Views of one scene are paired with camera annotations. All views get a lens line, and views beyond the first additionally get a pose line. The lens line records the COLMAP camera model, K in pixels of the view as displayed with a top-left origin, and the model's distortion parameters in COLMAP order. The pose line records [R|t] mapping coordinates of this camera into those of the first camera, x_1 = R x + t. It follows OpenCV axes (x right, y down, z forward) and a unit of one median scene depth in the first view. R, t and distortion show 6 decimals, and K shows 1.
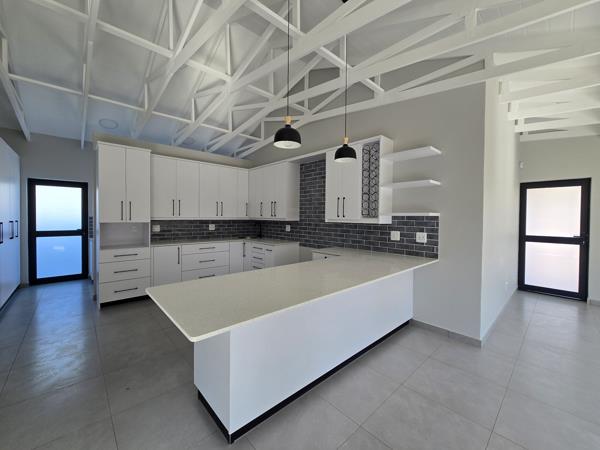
lens RADIAL K [[246.1, 0, 301.8], [0, 246.1, 220.3], [0, 0, 1]] dist [-0.004128, 0.003068]
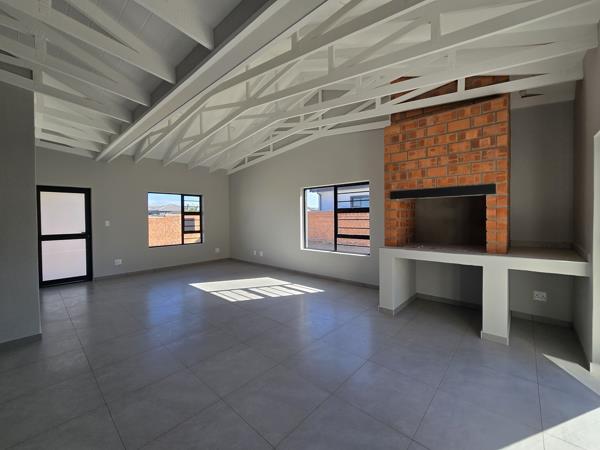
lens RADIAL K [[246.1, 0, 301.8], [0, 246.1, 220.3], [0, 0, 1]] dist [-0.004128, 0.003068]
pose [[-0.086902, -0.024613, 0.995913, -0.257995], [0.023851, 0.999357, 0.026779, -0.005222], [-0.995931, 0.026081, -0.086259, -0.032901]]
